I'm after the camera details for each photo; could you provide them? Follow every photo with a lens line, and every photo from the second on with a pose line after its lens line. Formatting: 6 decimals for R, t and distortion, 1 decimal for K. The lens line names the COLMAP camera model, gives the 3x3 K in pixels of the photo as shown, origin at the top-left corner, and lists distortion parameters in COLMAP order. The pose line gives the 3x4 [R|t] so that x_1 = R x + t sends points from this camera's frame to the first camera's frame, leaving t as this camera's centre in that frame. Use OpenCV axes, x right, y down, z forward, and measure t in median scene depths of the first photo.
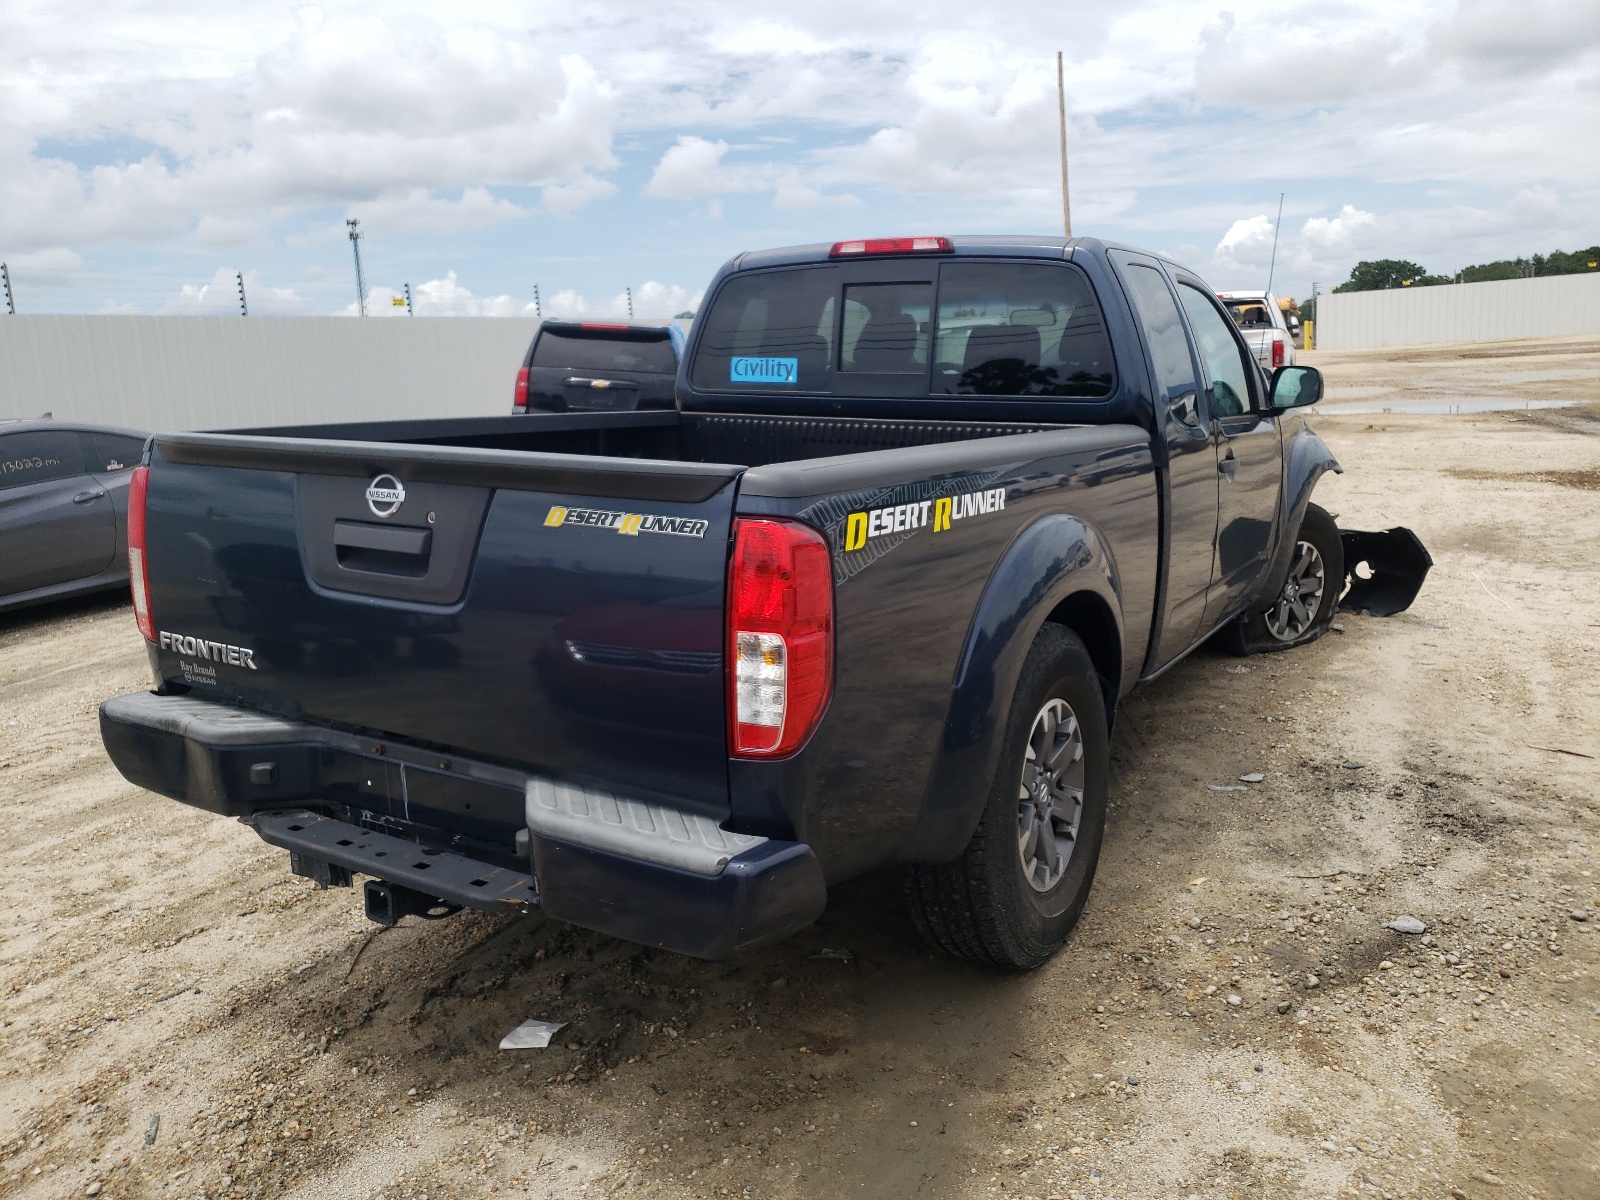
lens RADIAL K [[1271.5, 0, 800.0], [0, 1271.5, 600.0], [0, 0, 1]] dist [0.037084, 0.000418]
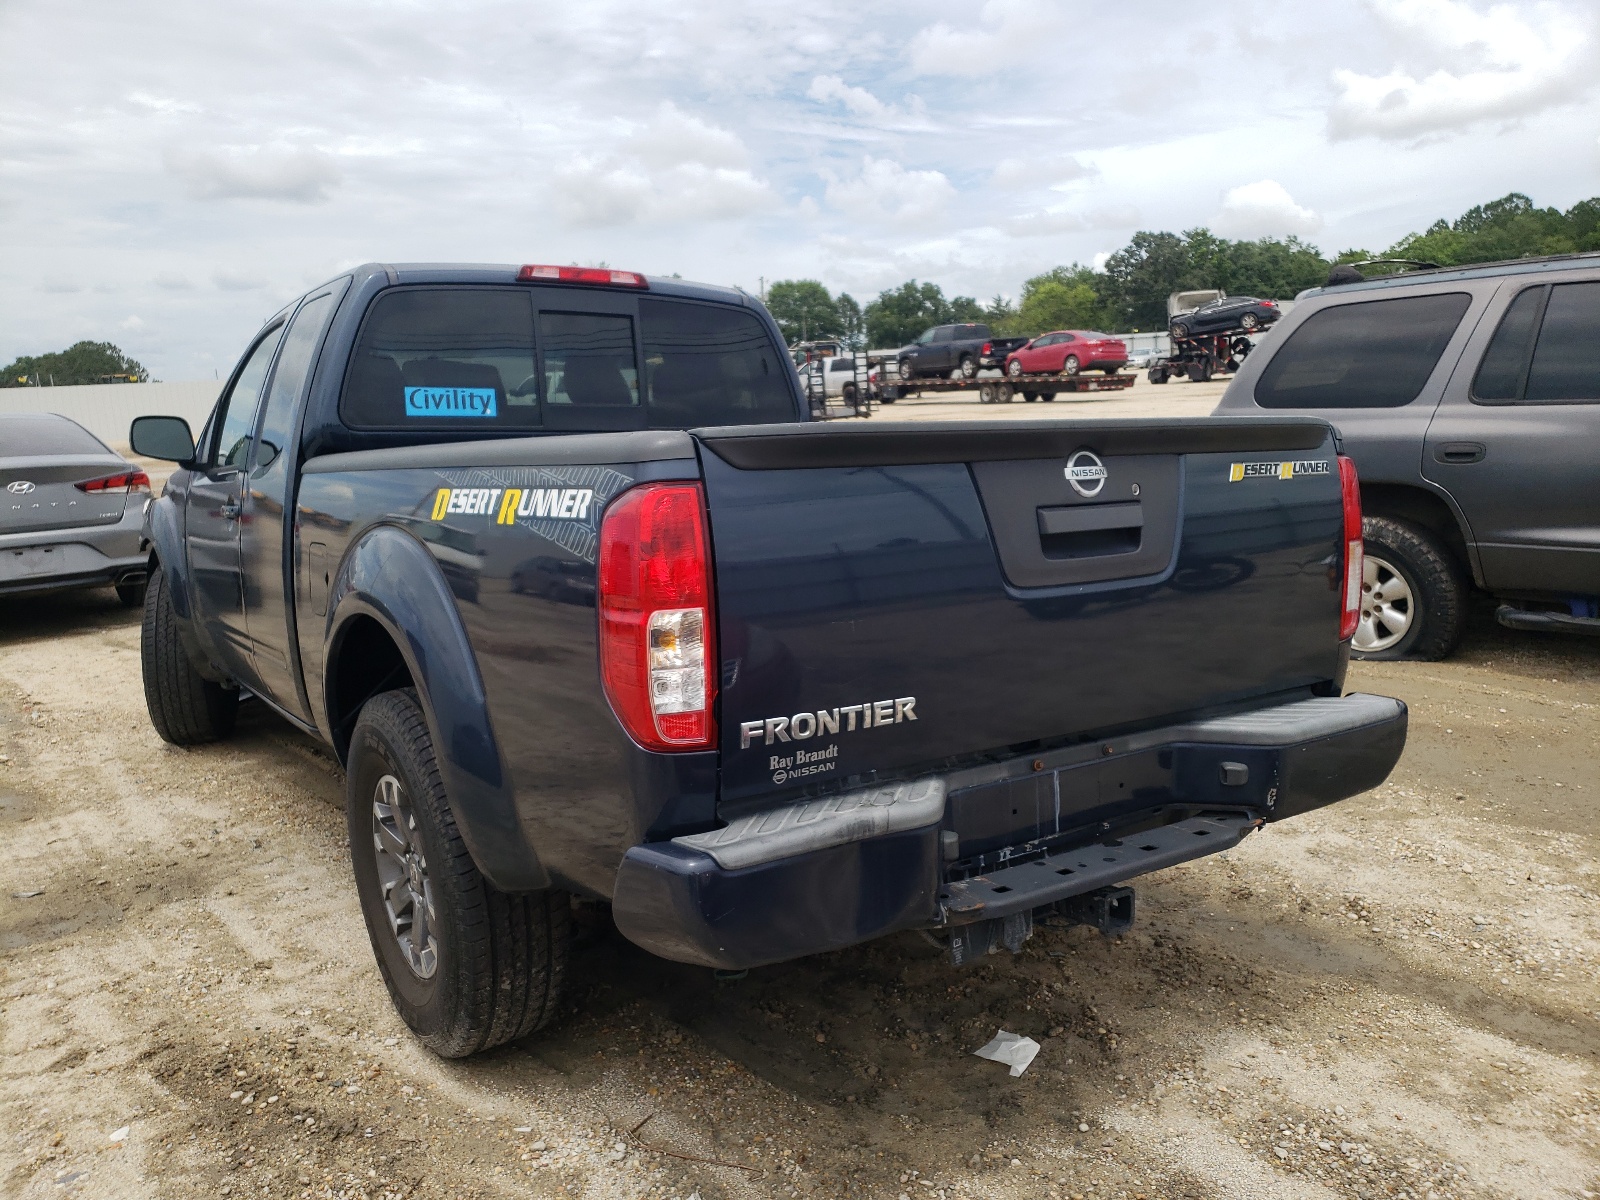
lens RADIAL K [[1261.3, 0, 800.0], [0, 1261.3, 600.0], [0, 0, 1]] dist [0.002027, -0.001962]
pose [[0.403386, -0.118608, 0.907310, -0.970472], [0.195909, 0.979765, 0.040979, -0.053528], [-0.893812, 0.161220, 0.418460, 0.620499]]
